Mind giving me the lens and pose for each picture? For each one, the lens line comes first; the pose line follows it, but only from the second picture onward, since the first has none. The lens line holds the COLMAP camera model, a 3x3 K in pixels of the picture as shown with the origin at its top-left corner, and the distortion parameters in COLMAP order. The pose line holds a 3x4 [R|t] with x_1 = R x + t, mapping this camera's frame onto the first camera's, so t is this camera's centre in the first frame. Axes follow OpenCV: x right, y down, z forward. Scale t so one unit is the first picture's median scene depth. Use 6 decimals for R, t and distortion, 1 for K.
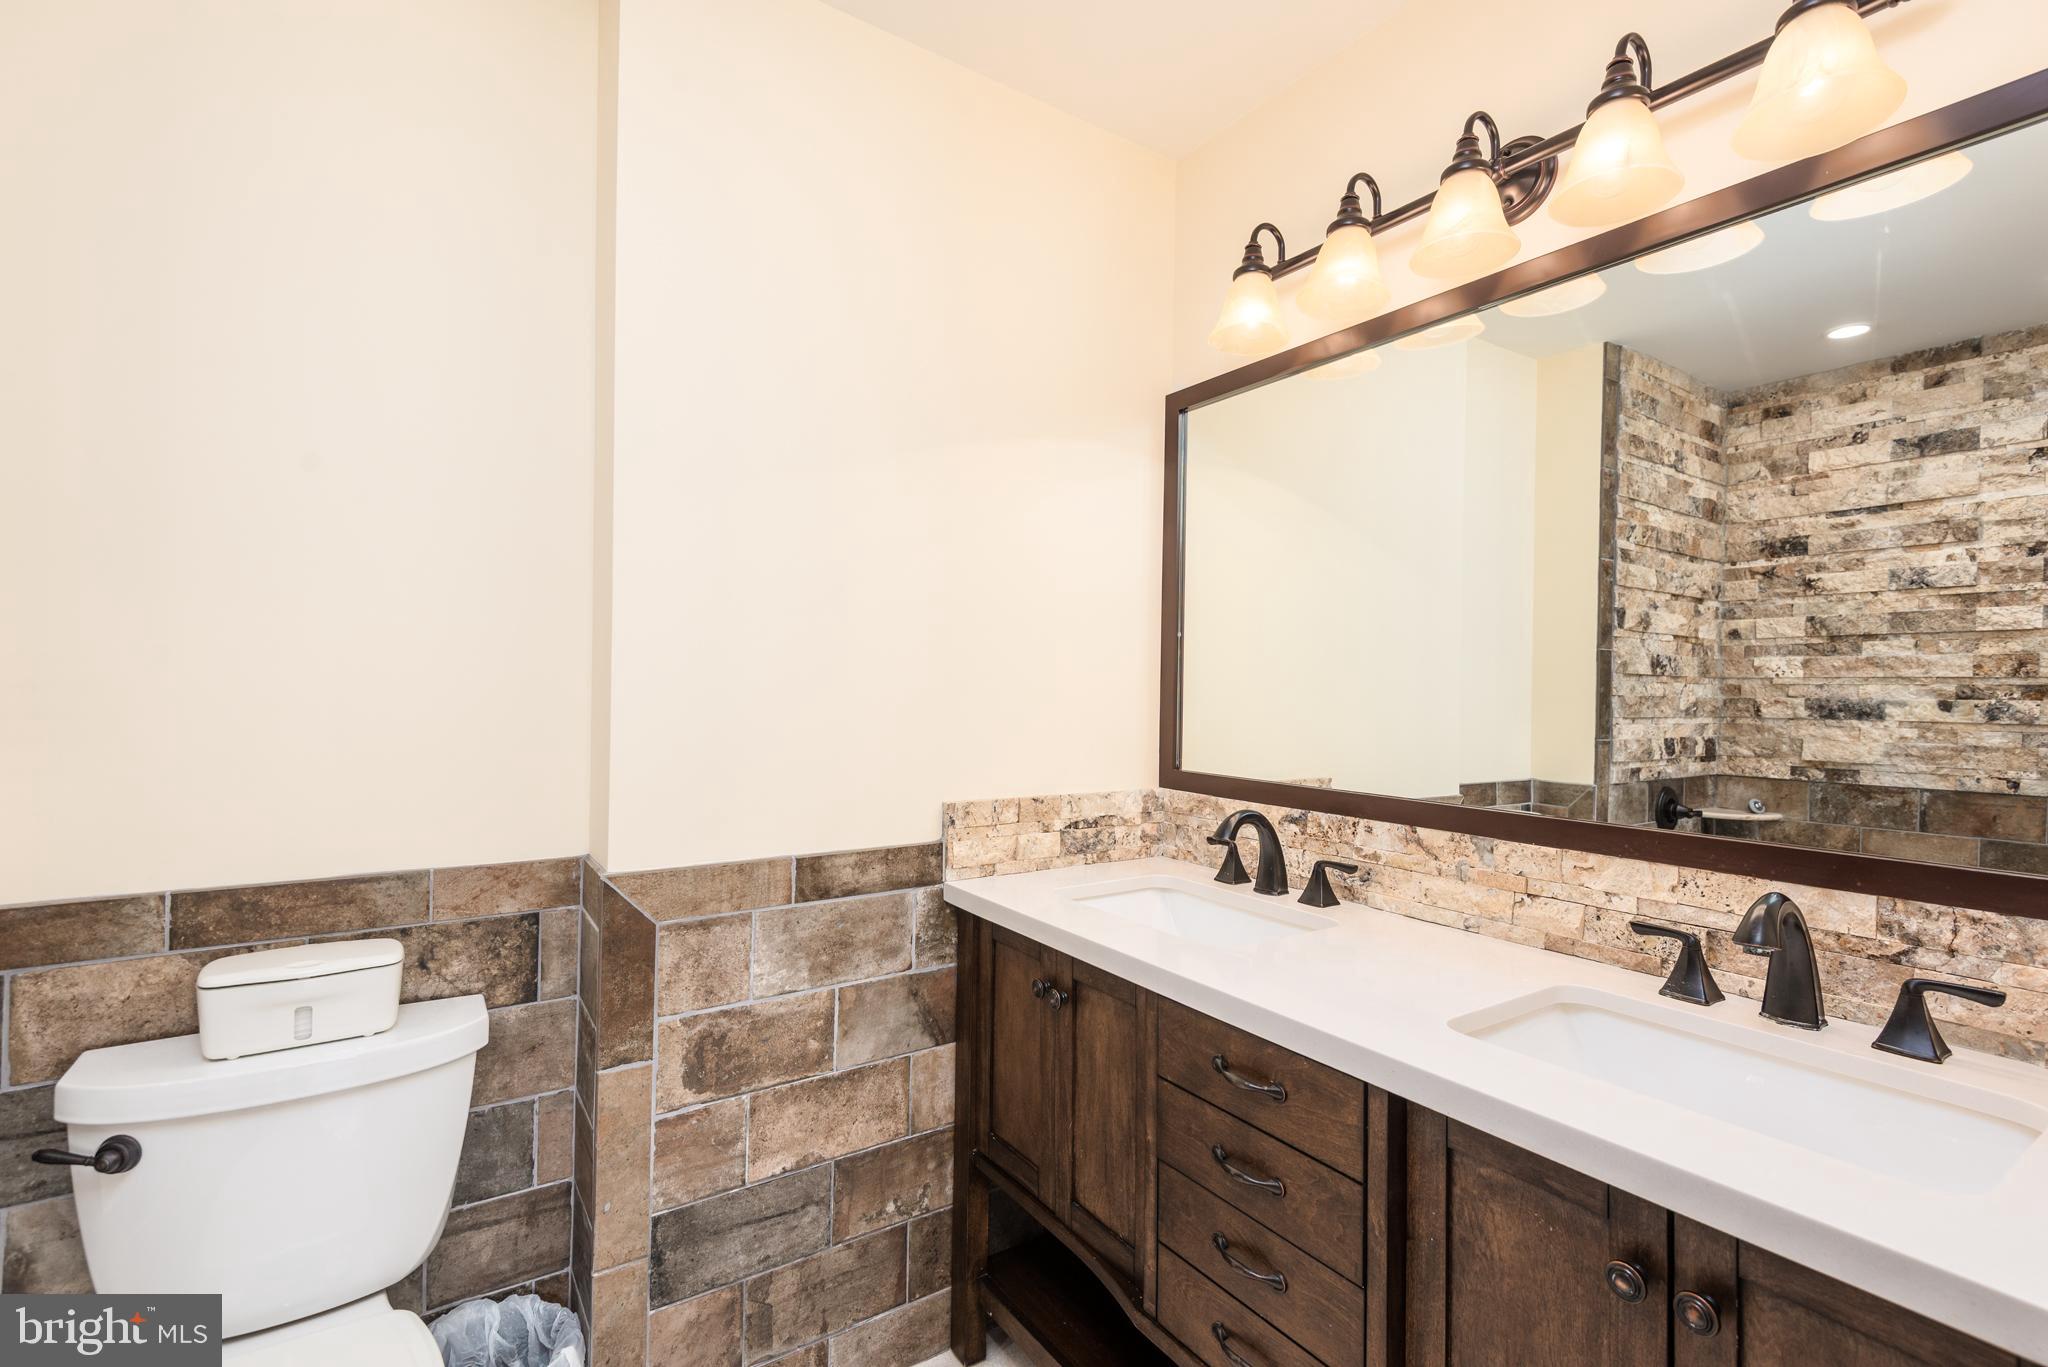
lens RADIAL K [[919.4, 0, 1018.6], [0, 919.4, 684.3], [0, 0, 1]] dist [0.001485, 0.000038]
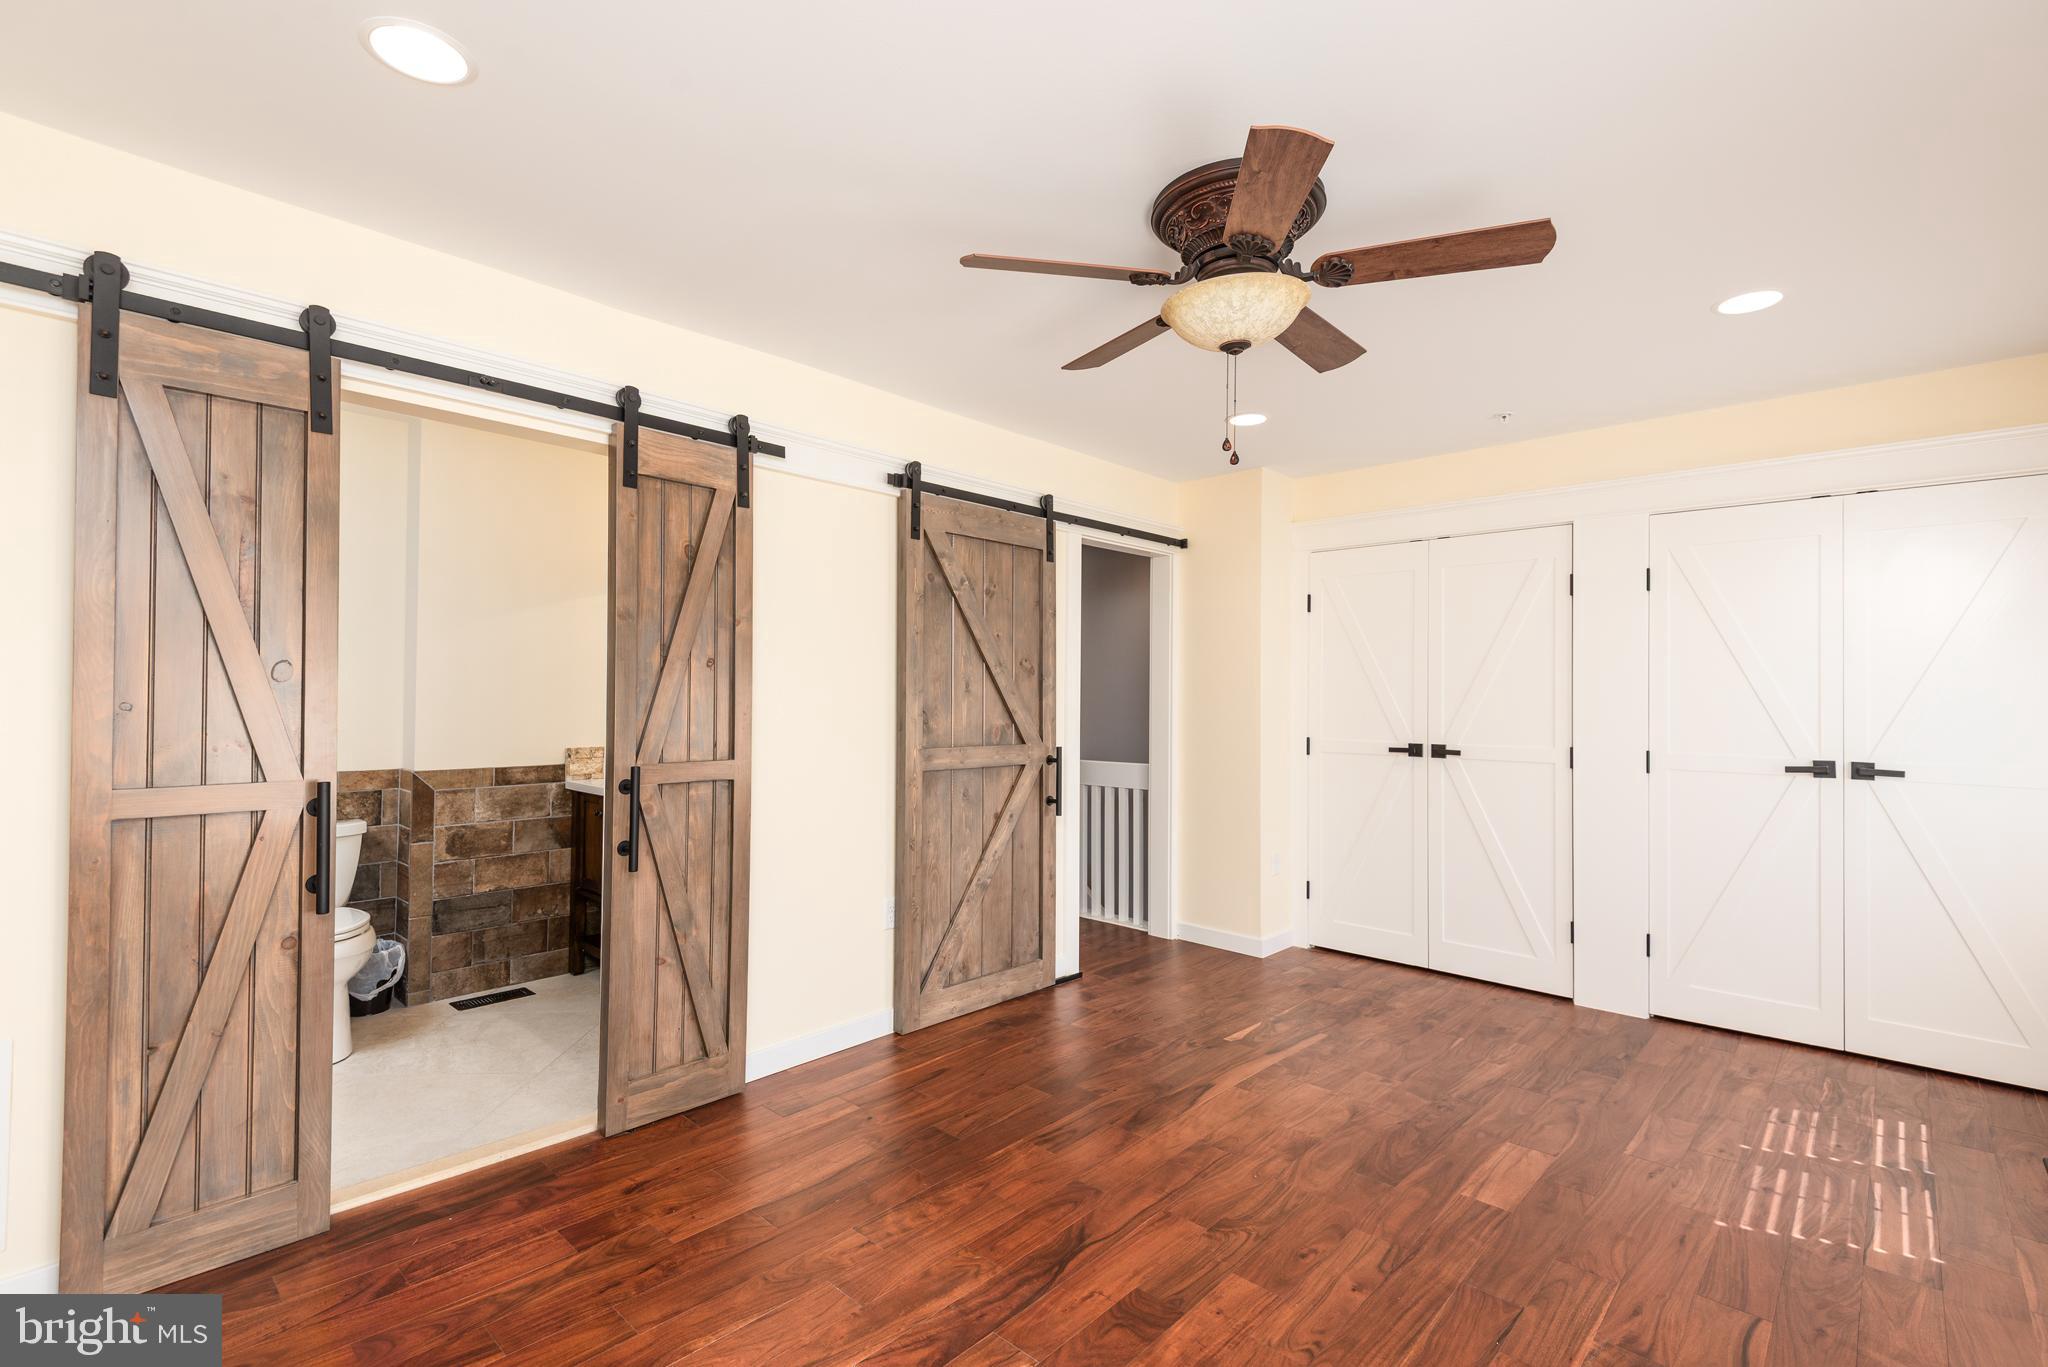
lens RADIAL K [[919.4, 0, 1032.3], [0, 919.4, 686.6], [0, 0, 1]] dist [0.001485, 0.000038]
pose [[0.971881, -0.001381, 0.235467, 0.600929], [0.000861, 0.999997, 0.002312, -0.039852], [-0.235470, -0.002044, 0.971880, -1.813810]]
